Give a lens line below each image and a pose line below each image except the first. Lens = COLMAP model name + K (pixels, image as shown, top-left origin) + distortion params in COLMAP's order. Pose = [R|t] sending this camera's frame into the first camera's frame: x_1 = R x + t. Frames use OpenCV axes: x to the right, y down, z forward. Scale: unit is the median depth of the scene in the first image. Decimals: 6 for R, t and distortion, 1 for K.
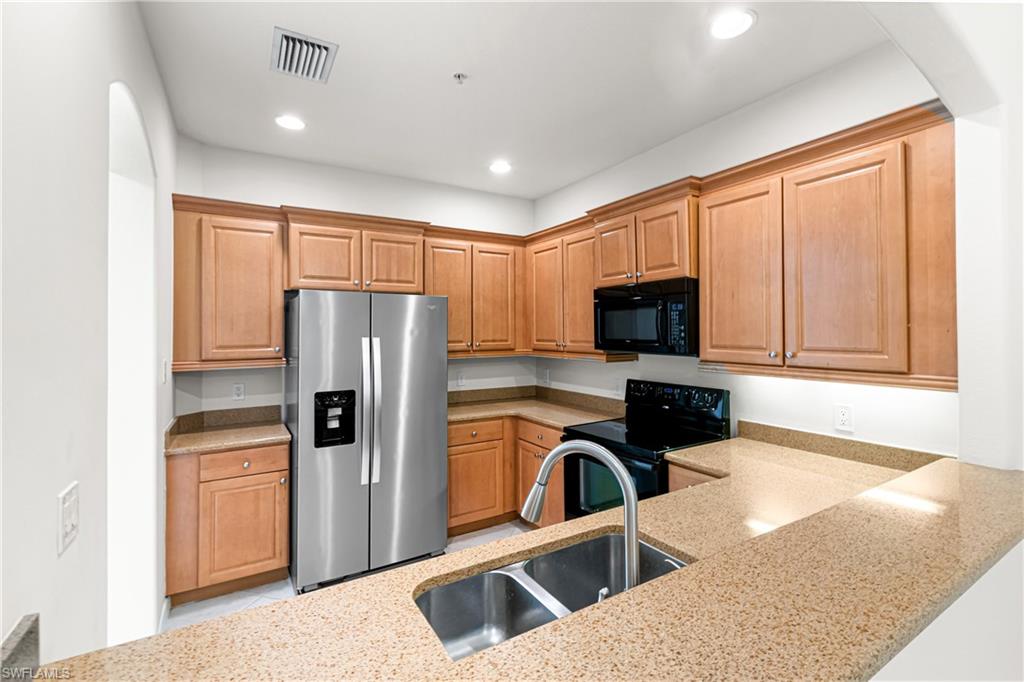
lens RADIAL K [[451.3, 0, 513.6], [0, 451.3, 326.7], [0, 0, 1]] dist [-0.000634, -0.000598]
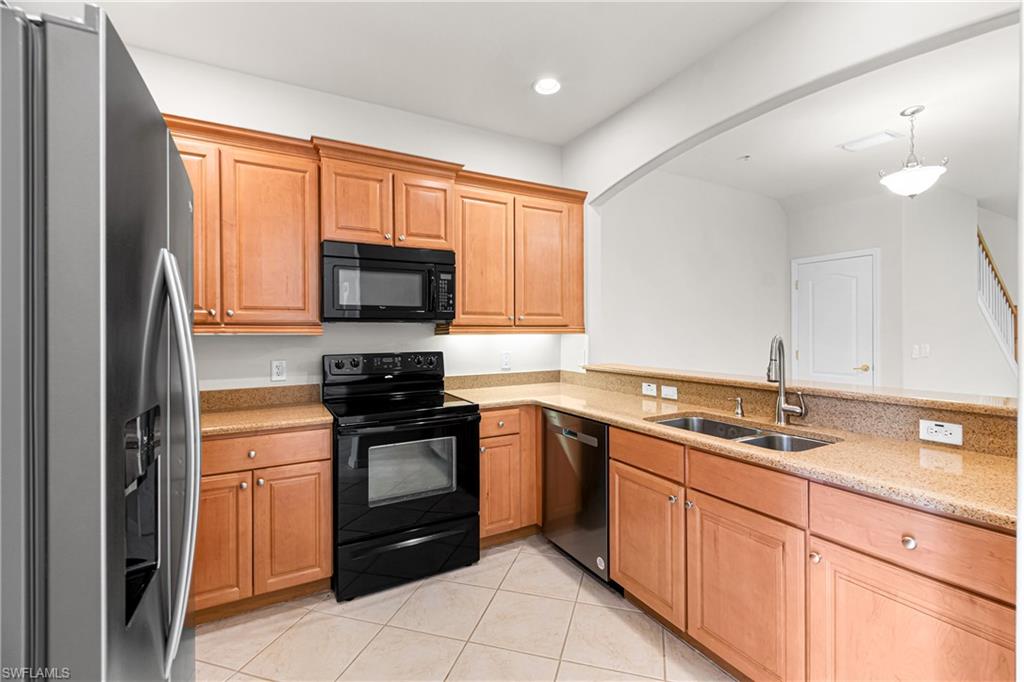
lens RADIAL K [[444.5, 0, 516.0], [0, 444.5, 334.2], [0, 0, 1]] dist [0.001647, -0.000919]
pose [[0.041357, -0.001631, 0.999143, -0.652569], [-0.006326, 0.999978, 0.001894, 0.085275], [-0.999124, -0.006399, 0.041346, 0.715078]]
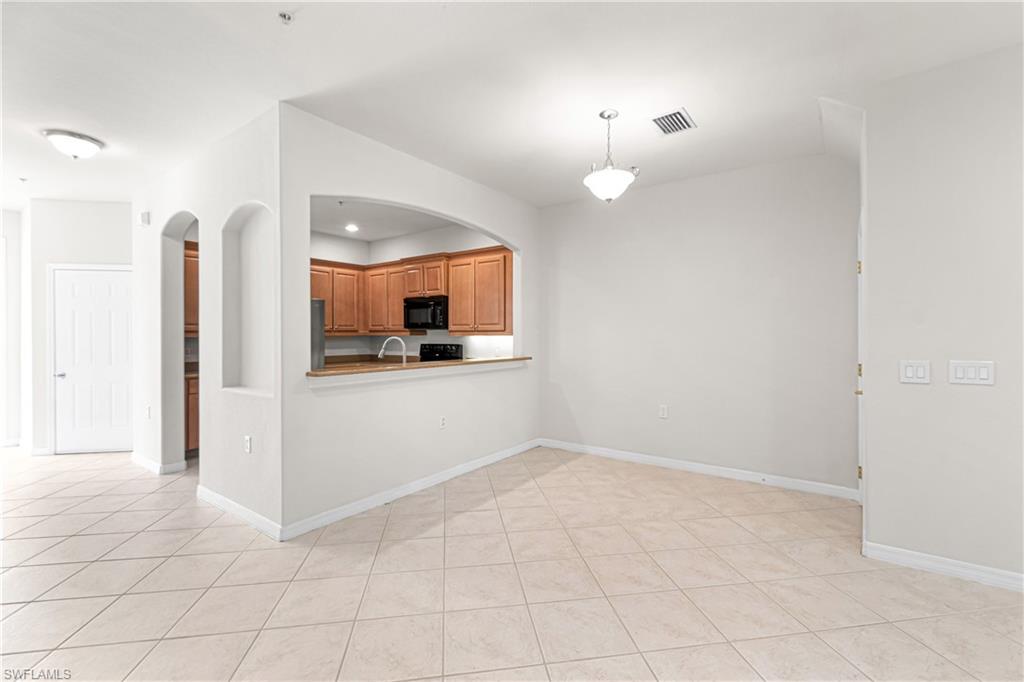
lens RADIAL K [[444.5, 0, 516.0], [0, 444.5, 334.2], [0, 0, 1]] dist [0.001647, -0.000919]
pose [[0.922411, 0.003139, 0.386198, -0.138755], [-0.006821, 0.999943, 0.008166, 0.063196], [-0.386150, -0.010167, 0.922380, -1.137105]]
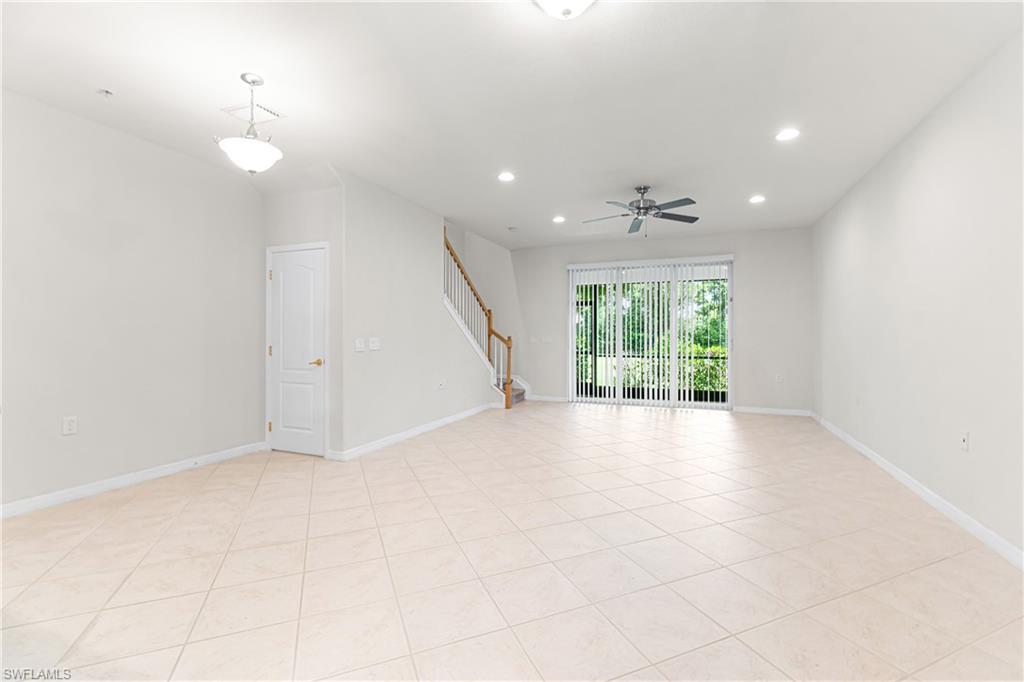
lens RADIAL K [[444.5, 0, 516.0], [0, 444.5, 334.2], [0, 0, 1]] dist [0.001647, -0.000919]
pose [[-0.600572, 0.005296, 0.799553, -0.672251], [-0.008034, 0.999888, -0.012658, 0.117154], [-0.799530, -0.014026, -0.600462, -0.099725]]
